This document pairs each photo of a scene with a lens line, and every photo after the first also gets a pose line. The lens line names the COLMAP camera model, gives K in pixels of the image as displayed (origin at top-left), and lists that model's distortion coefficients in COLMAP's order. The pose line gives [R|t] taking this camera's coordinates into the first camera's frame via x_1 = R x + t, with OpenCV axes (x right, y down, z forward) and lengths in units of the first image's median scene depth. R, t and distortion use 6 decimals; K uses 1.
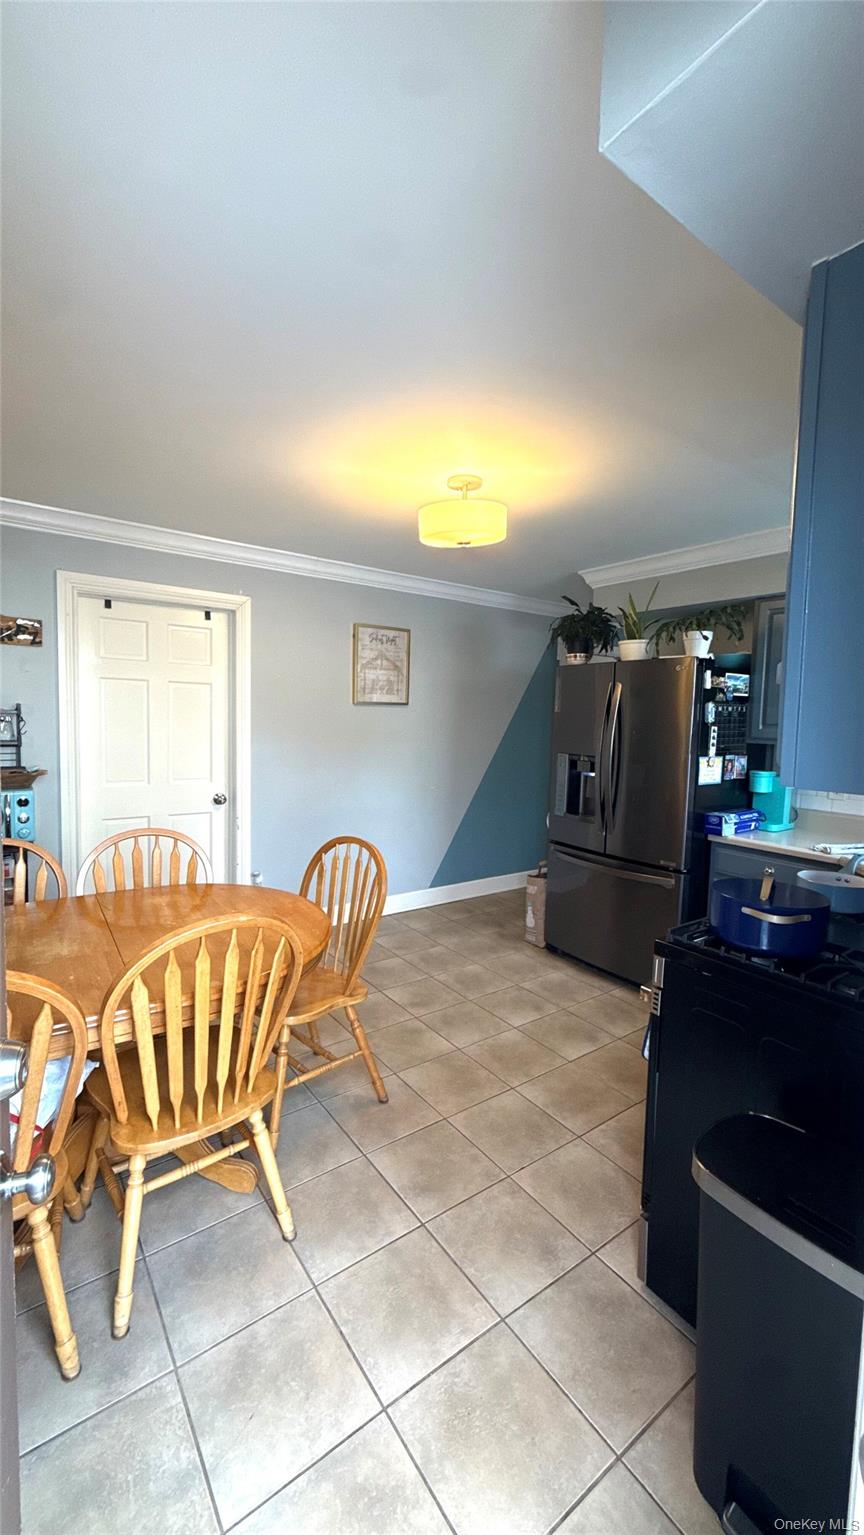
lens RADIAL K [[607.3, 0, 427.9], [0, 607.3, 762.0], [0, 0, 1]] dist [-0.001262, 0.000188]
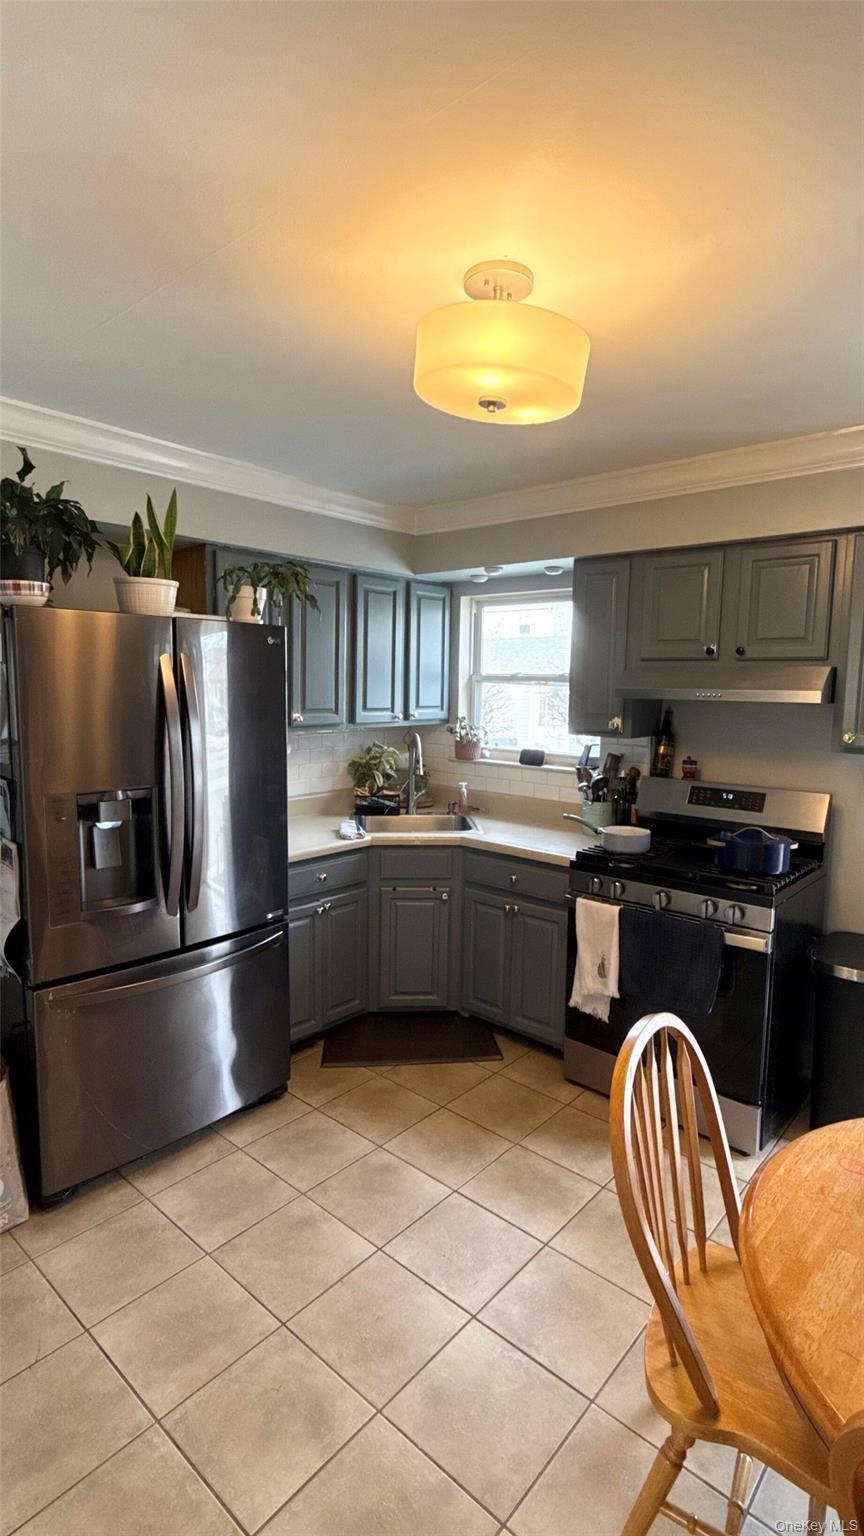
lens RADIAL K [[753.8, 0, 428.8], [0, 753.8, 767.3], [0, 0, 1]] dist [0.000973, 0.000370]
pose [[-0.218735, -0.139421, 0.965773, -0.482089], [0.051421, 0.986718, 0.154091, -0.131254], [-0.974429, 0.083366, -0.208660, 0.997846]]
